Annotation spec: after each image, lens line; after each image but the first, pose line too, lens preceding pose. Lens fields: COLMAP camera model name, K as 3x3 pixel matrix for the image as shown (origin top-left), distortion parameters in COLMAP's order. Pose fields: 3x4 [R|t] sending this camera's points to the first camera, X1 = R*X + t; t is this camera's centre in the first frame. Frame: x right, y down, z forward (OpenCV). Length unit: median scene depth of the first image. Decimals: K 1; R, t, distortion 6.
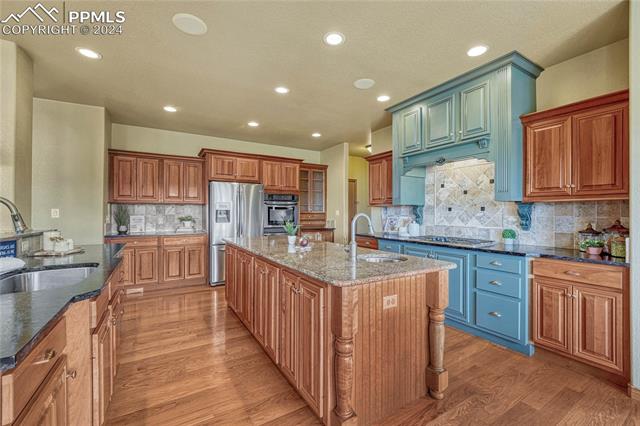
lens RADIAL K [[271.4, 0, 320.7], [0, 271.4, 210.7], [0, 0, 1]] dist [-0.010878, 0.000191]
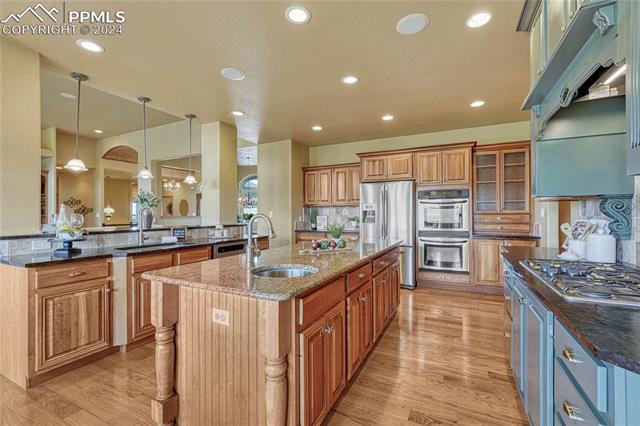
lens RADIAL K [[271.4, 0, 302.9], [0, 271.4, 212.9], [0, 0, 1]] dist [-0.010878, 0.000191]
pose [[0.529130, -0.005203, -0.848525, 0.401662], [0.010686, 0.999943, 0.000532, 0.002310], [0.848473, -0.009349, 0.529155, 0.273233]]
